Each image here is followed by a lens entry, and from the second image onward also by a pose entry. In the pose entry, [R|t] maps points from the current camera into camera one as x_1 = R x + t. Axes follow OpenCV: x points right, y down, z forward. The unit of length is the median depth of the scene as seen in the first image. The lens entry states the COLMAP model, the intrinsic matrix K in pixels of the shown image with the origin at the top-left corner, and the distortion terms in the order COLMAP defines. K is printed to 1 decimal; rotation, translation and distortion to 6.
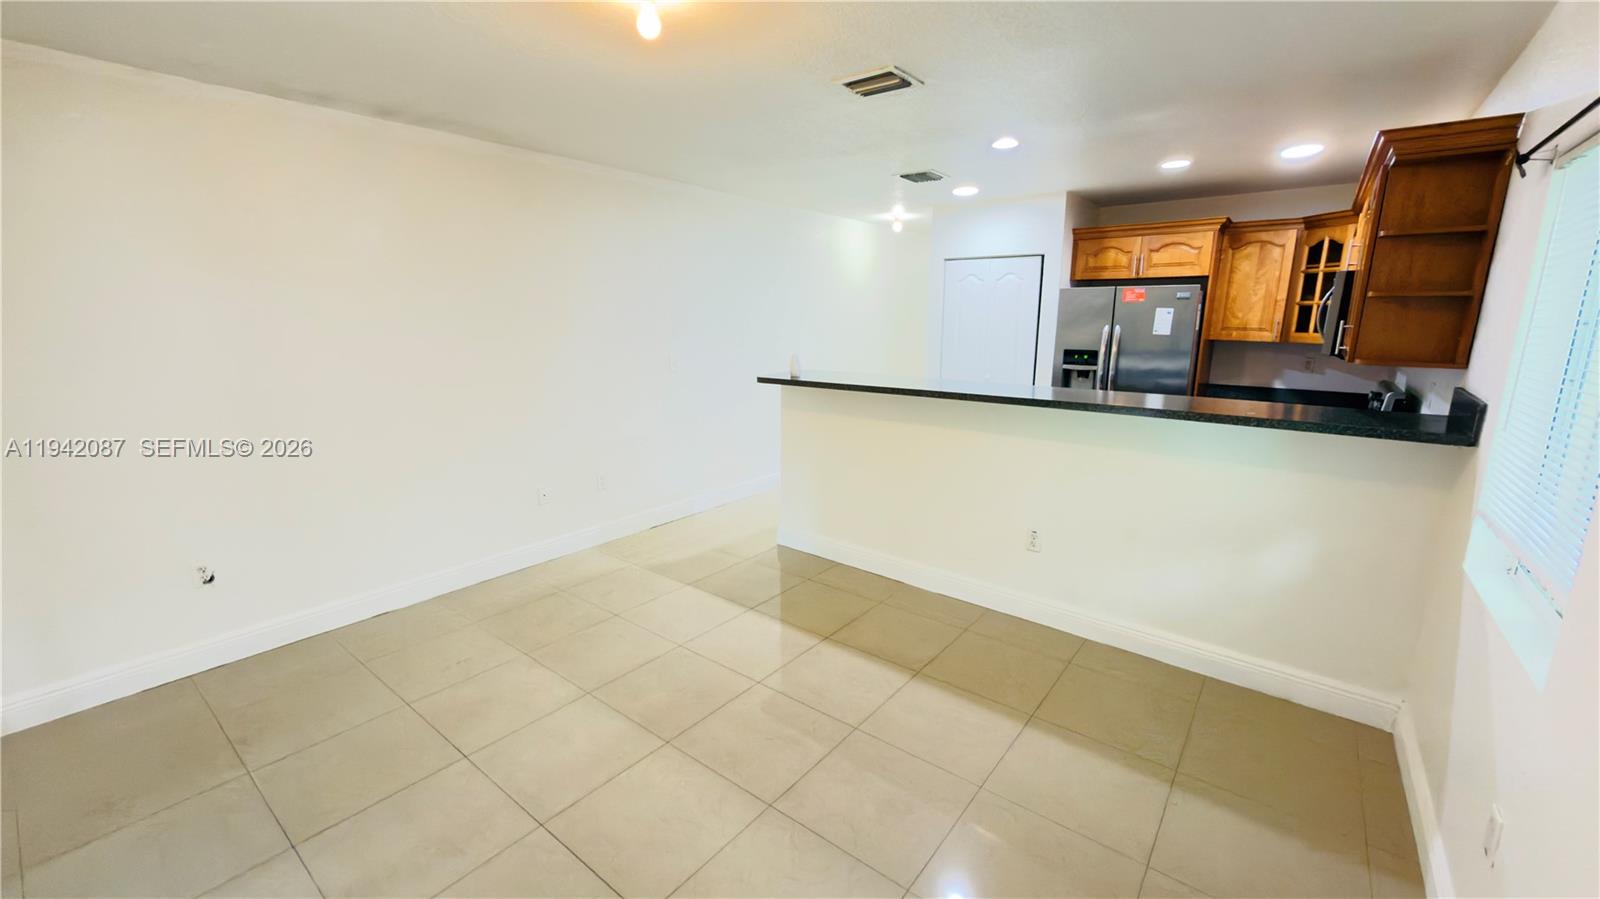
lens RADIAL K [[642.2, 0, 795.3], [0, 642.2, 445.0], [0, 0, 1]] dist [0.003190, -0.000405]
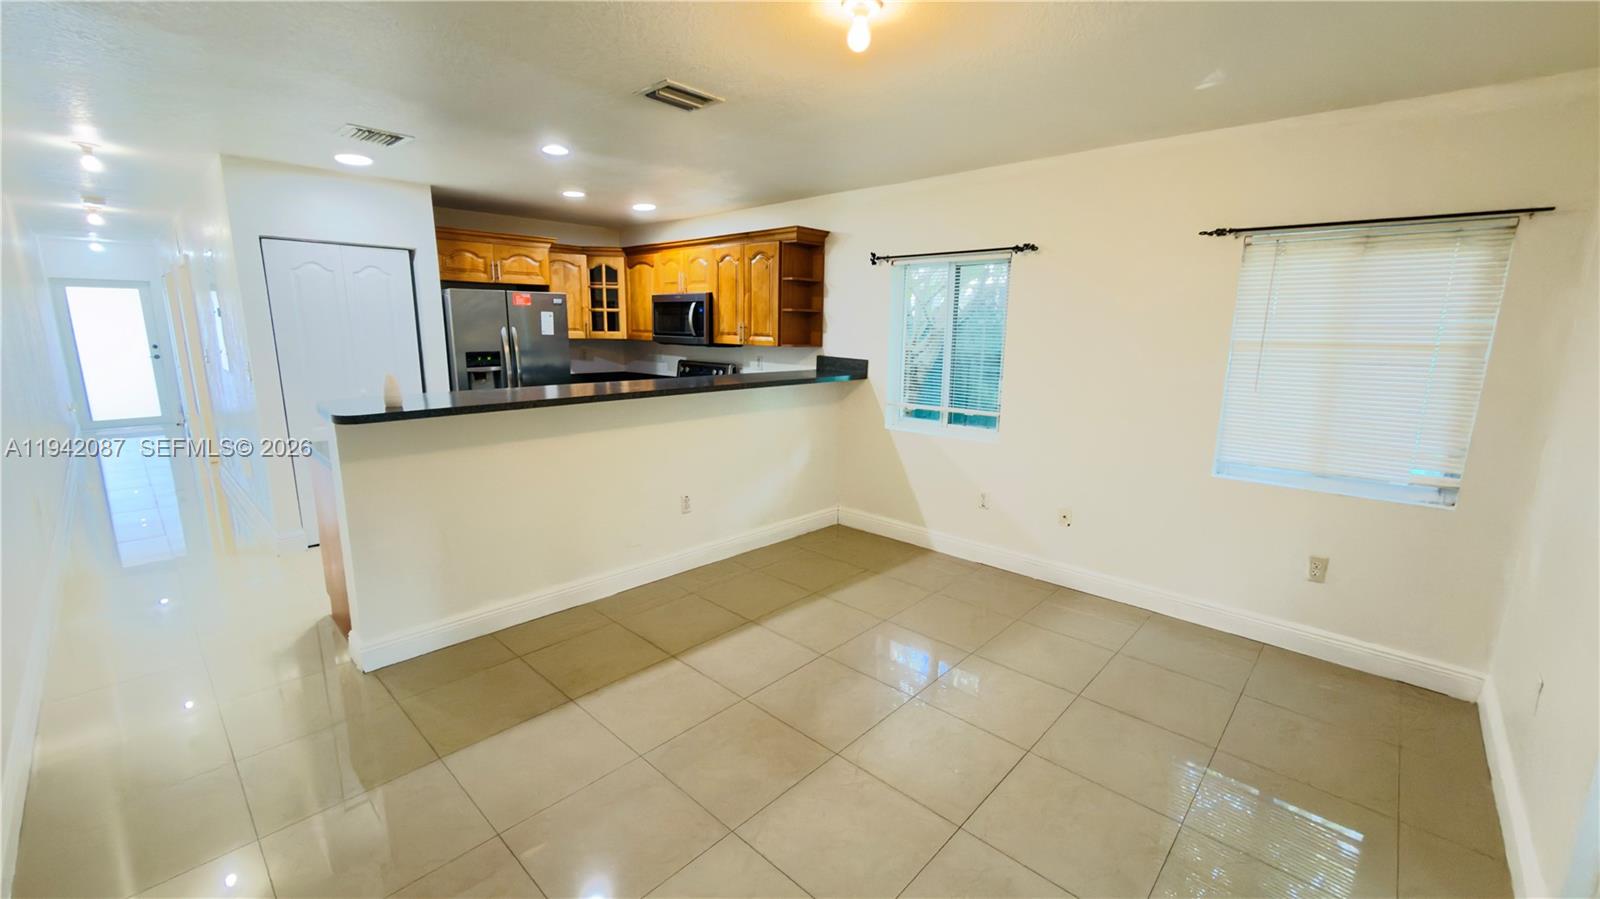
lens RADIAL K [[642.2, 0, 796.1], [0, 642.2, 453.8], [0, 0, 1]] dist [0.003190, -0.000405]
pose [[0.080591, -0.204811, 0.975478, -0.548025], [0.186477, 0.964480, 0.187096, -0.093267], [-0.979148, 0.166826, 0.115921, 0.441333]]
